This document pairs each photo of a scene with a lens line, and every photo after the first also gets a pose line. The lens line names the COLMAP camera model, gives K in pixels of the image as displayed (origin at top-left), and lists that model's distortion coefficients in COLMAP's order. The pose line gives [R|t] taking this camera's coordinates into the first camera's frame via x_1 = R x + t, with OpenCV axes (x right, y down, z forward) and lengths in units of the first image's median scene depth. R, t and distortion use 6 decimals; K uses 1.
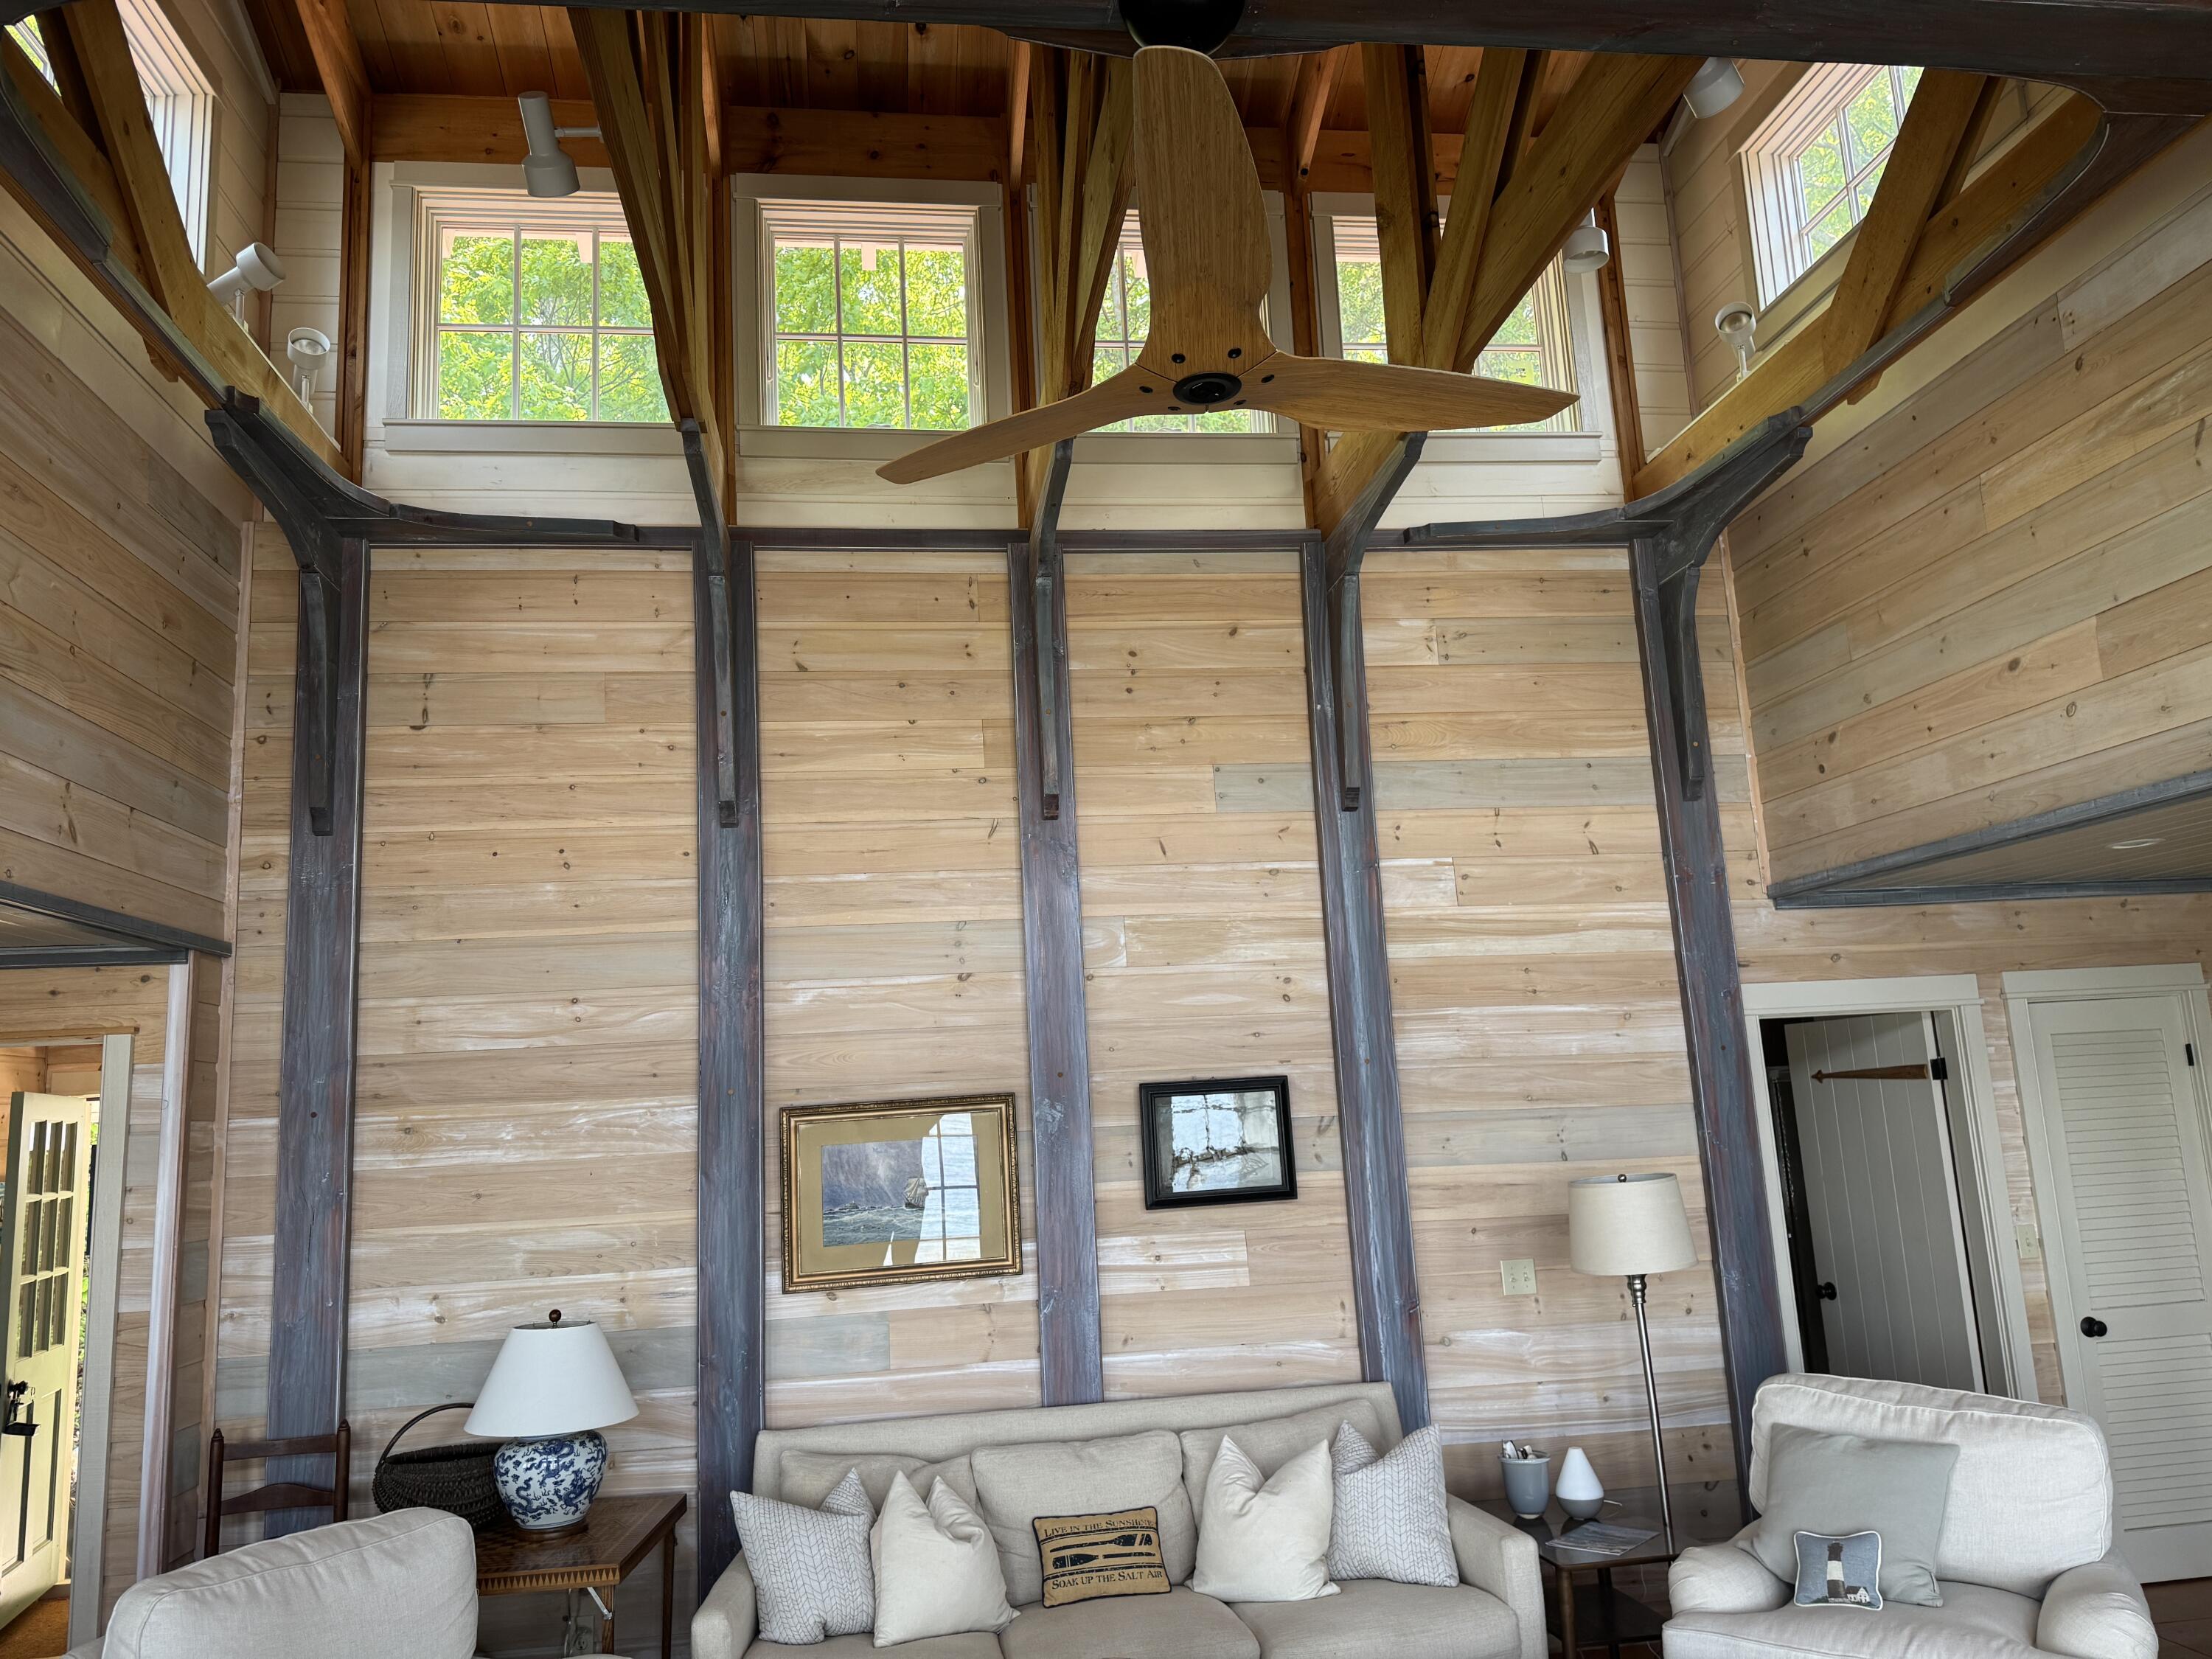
lens RADIAL K [[1553.2, 0, 1099.9], [0, 1553.2, 832.2], [0, 0, 1]] dist [0.053223, -0.062361]
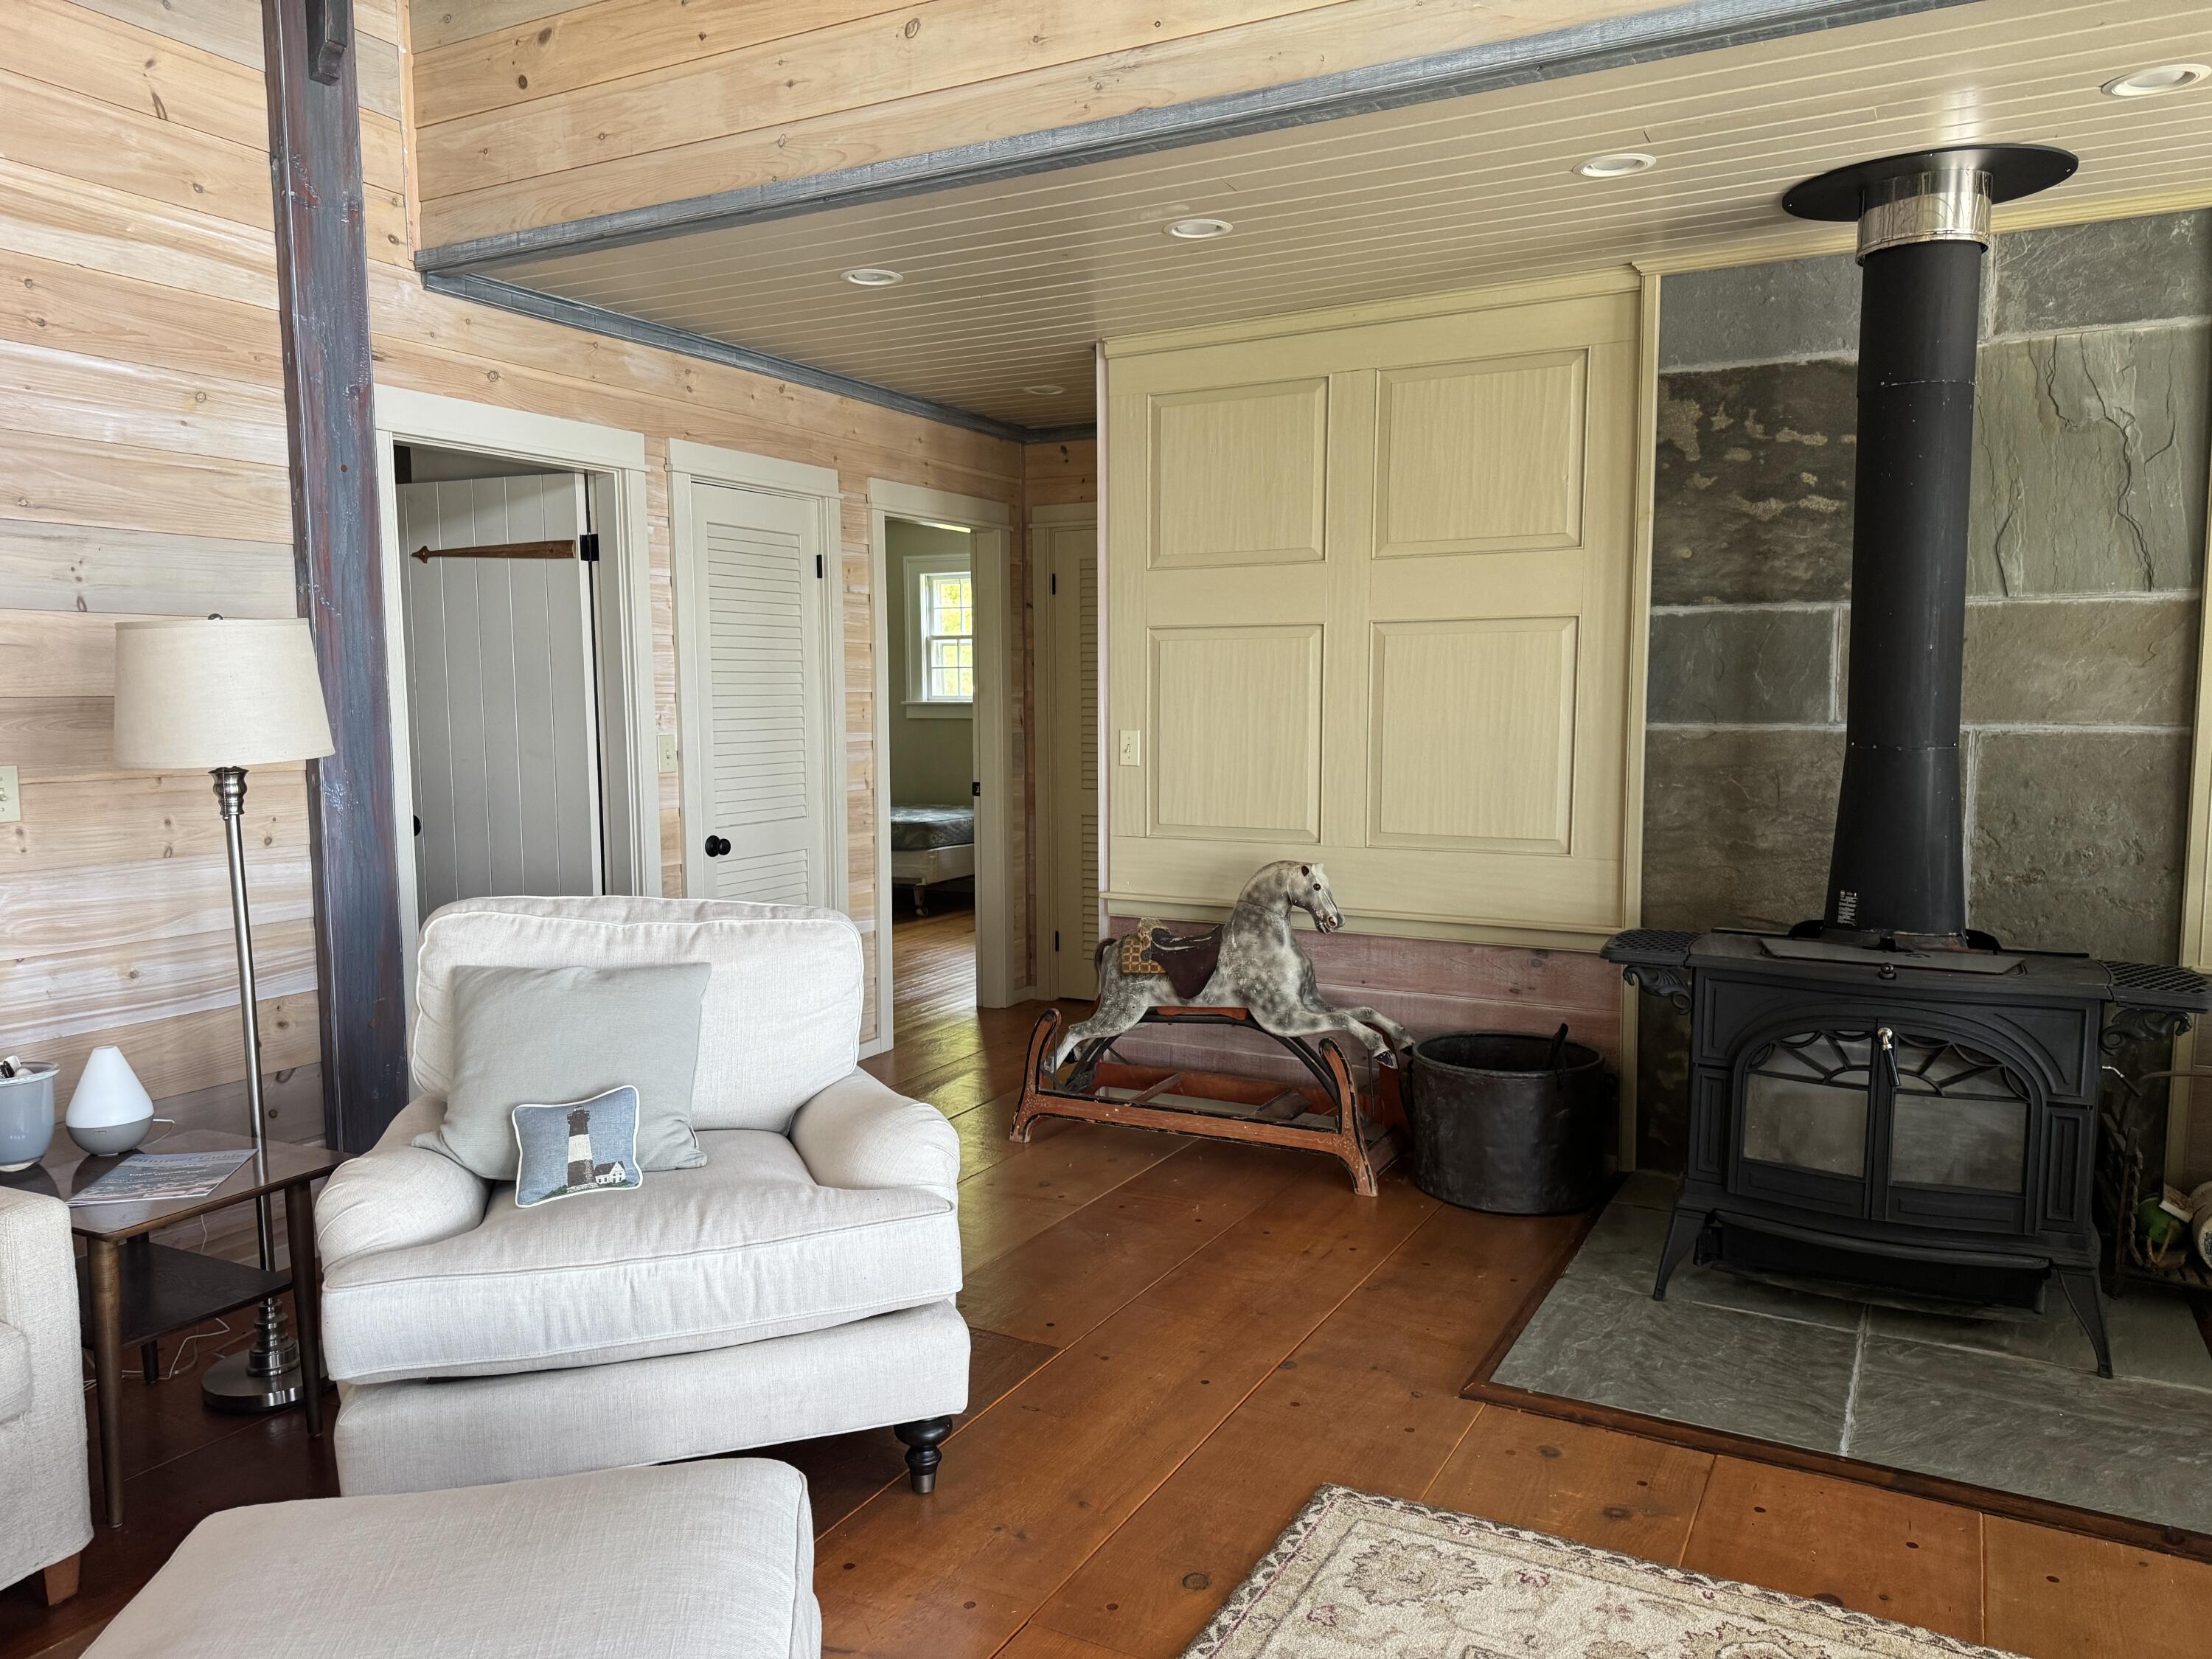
lens RADIAL K [[1553.2, 0, 1096.1], [0, 1553.2, 843.2], [0, 0, 1]] dist [0.053223, -0.062361]
pose [[0.591447, -0.034501, 0.805606, 0.036957], [-0.168914, 0.971616, 0.165621, 0.134000], [-0.788453, -0.234035, 0.568831, 0.329772]]
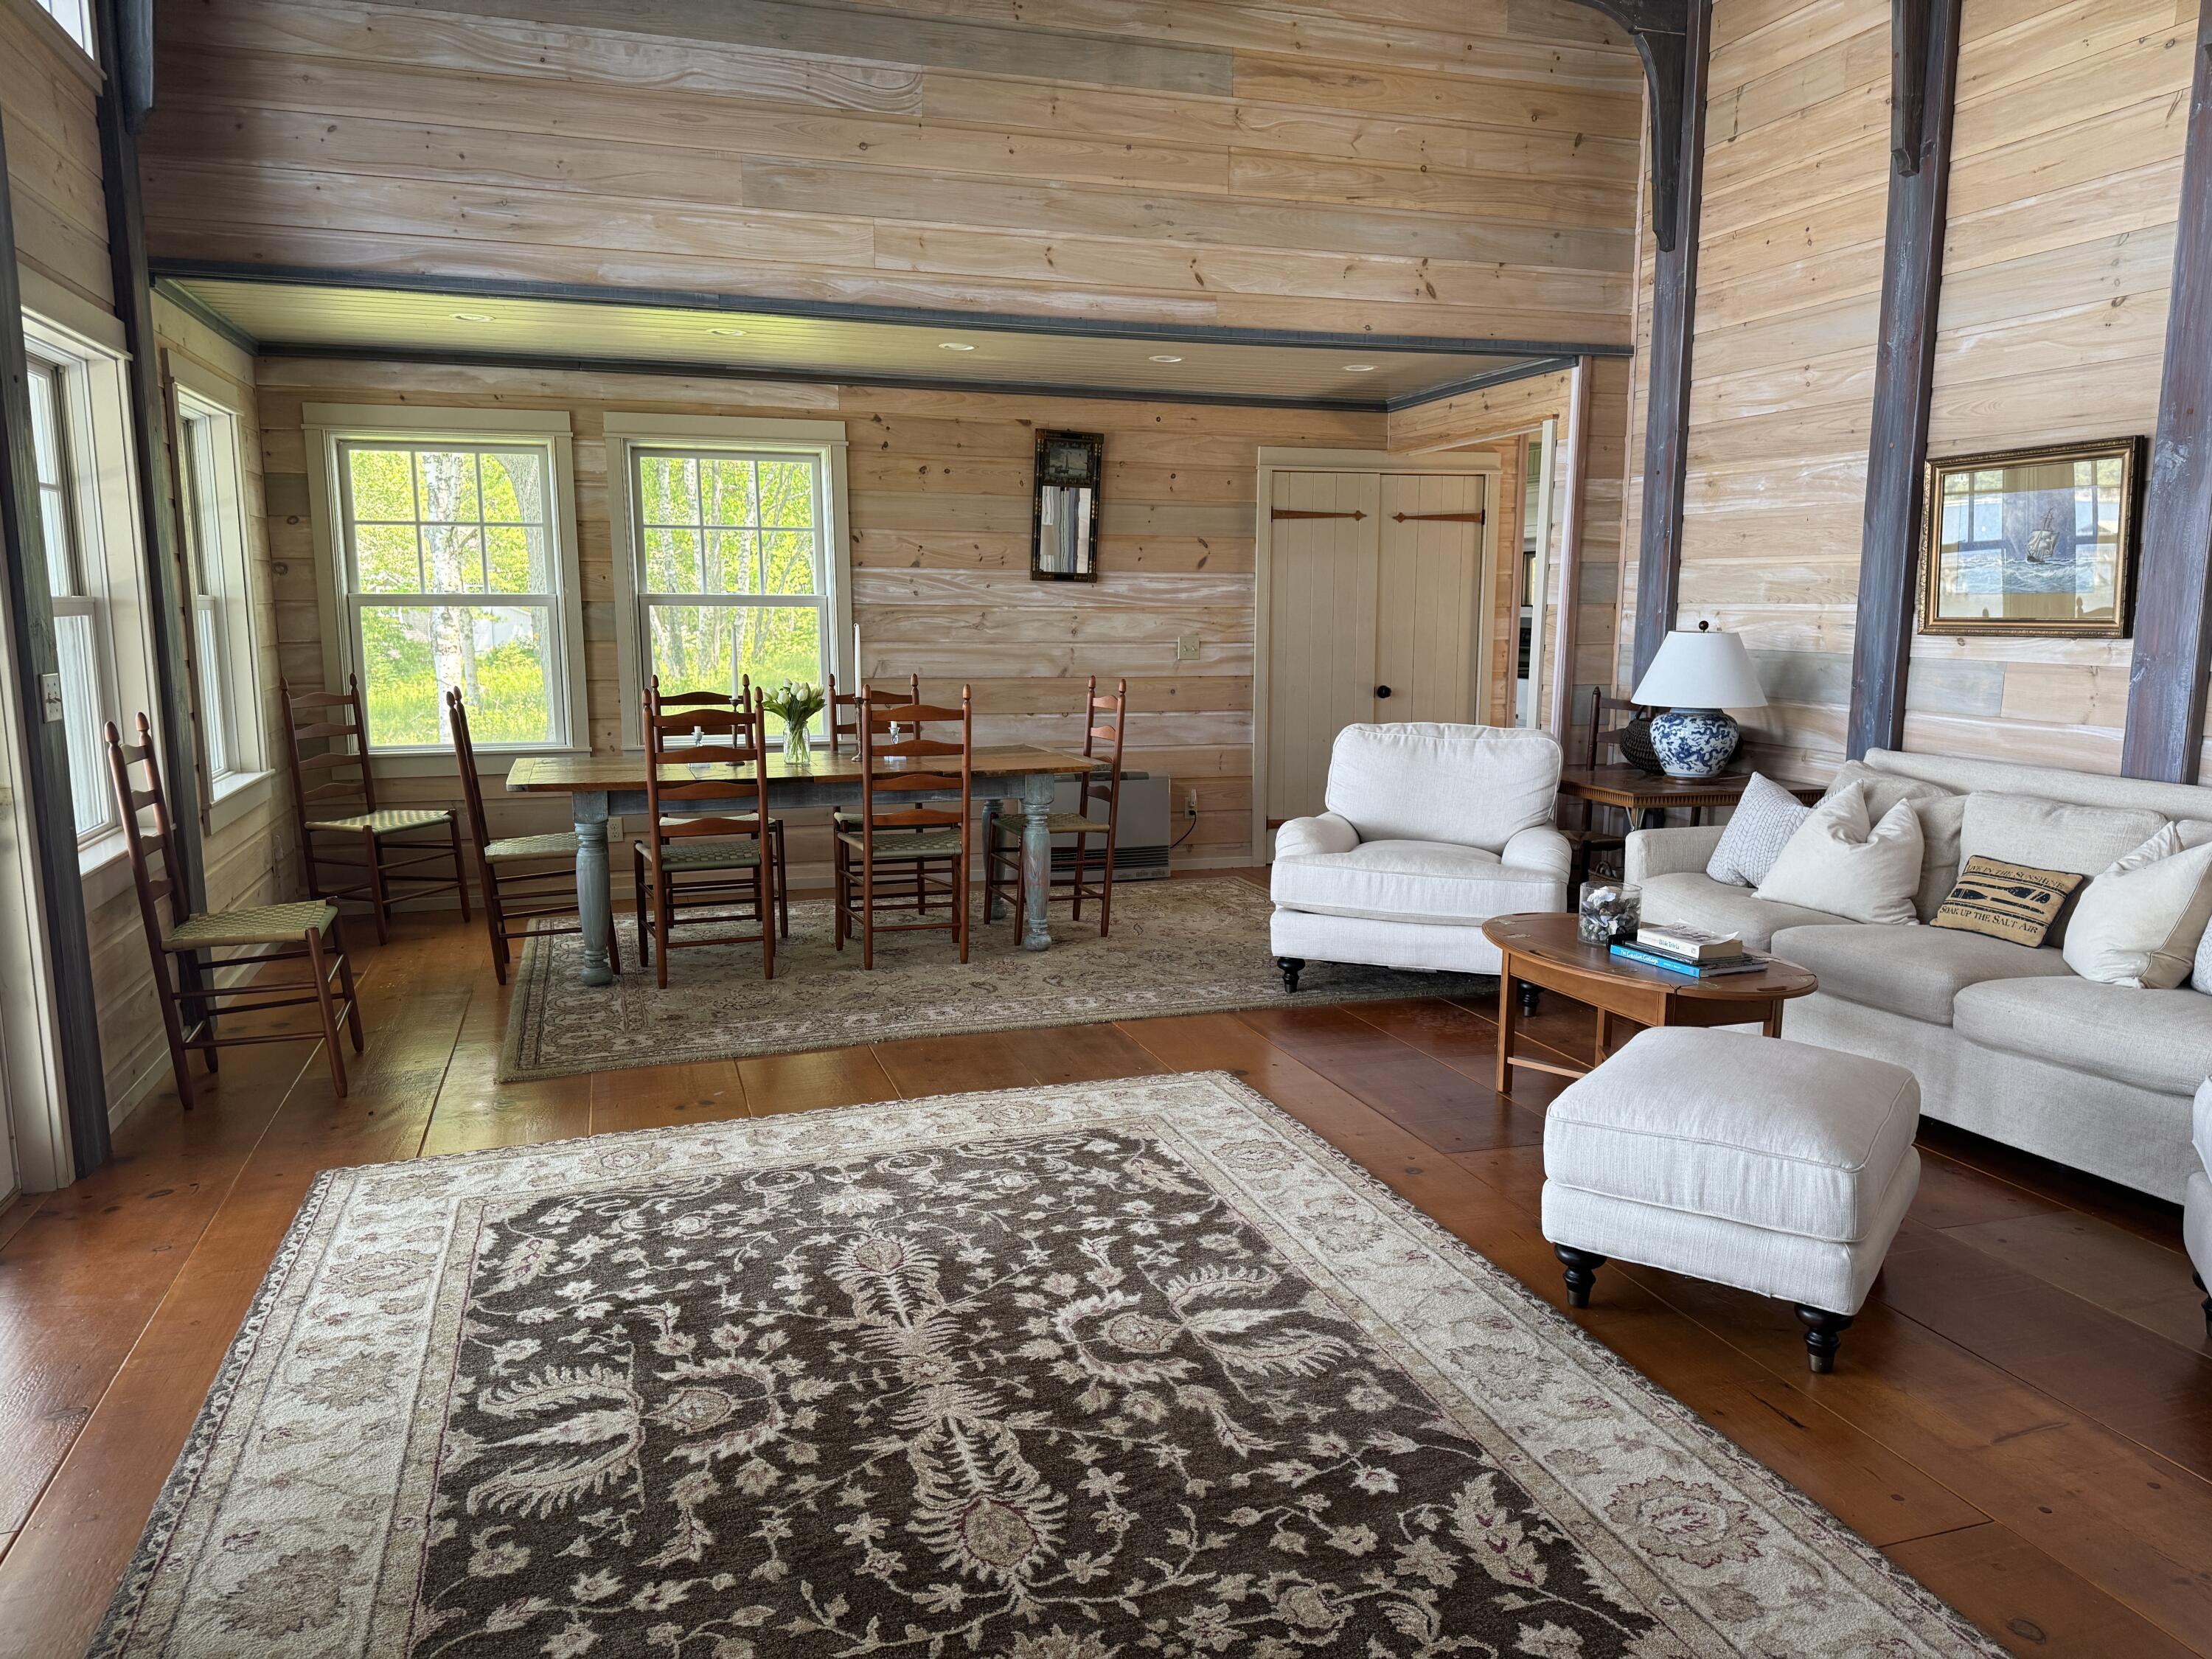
lens RADIAL K [[1553.2, 0, 1103.9], [0, 1553.2, 847.6], [0, 0, 1]] dist [0.053223, -0.062361]
pose [[0.176428, 0.209290, -0.961806, 0.721416], [0.168142, 0.956364, 0.238949, 0.080505], [0.969846, -0.203877, 0.133539, 0.272397]]
